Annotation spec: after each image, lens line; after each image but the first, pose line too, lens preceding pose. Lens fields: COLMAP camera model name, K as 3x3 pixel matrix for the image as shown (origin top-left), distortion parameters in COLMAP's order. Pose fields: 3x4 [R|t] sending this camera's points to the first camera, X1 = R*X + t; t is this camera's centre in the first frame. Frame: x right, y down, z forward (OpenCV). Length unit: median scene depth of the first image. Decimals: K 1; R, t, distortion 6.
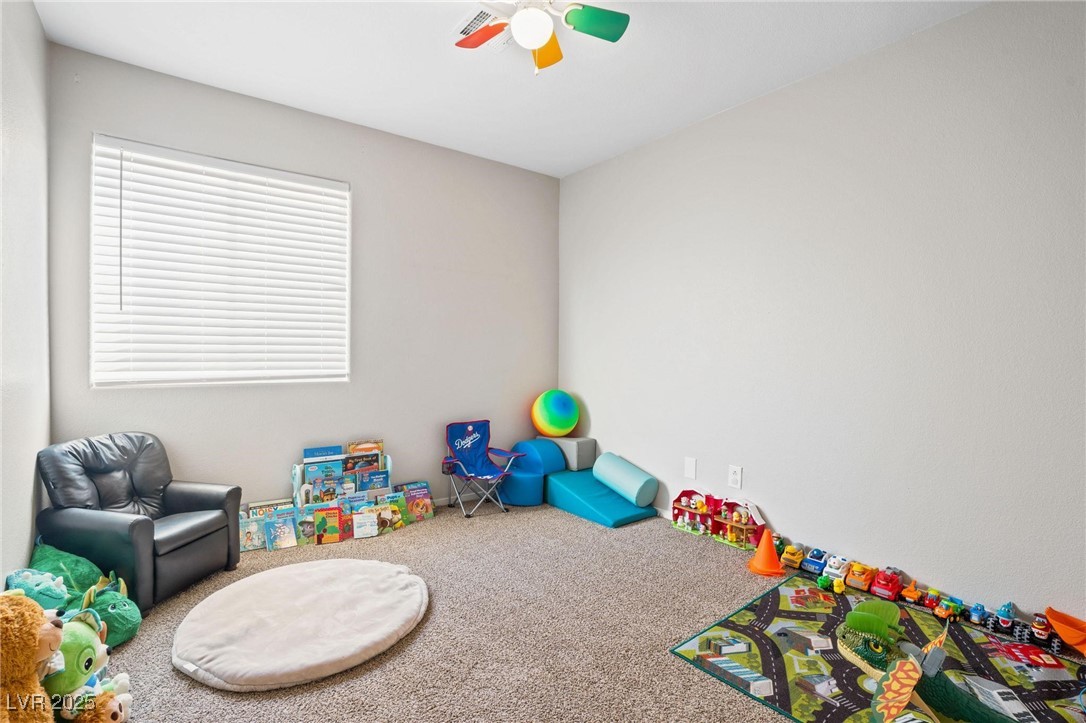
lens RADIAL K [[530.5, 0, 534.9], [0, 530.5, 359.0], [0, 0, 1]] dist [-0.042086, 0.006078]
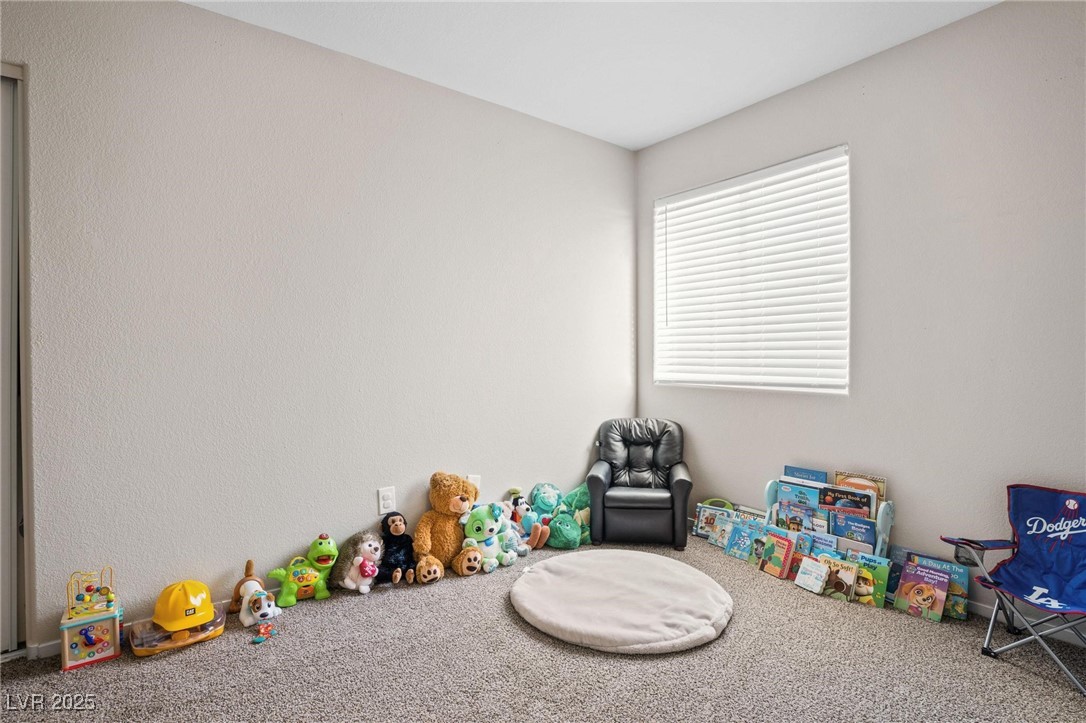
lens RADIAL K [[530.5, 0, 535.6], [0, 530.5, 365.3], [0, 0, 1]] dist [-0.042086, 0.006078]
pose [[-0.038928, 0.006762, -0.999219, 0.465536], [-0.012873, 0.999891, 0.007268, -0.000322], [0.999159, 0.013145, -0.038837, 0.596025]]
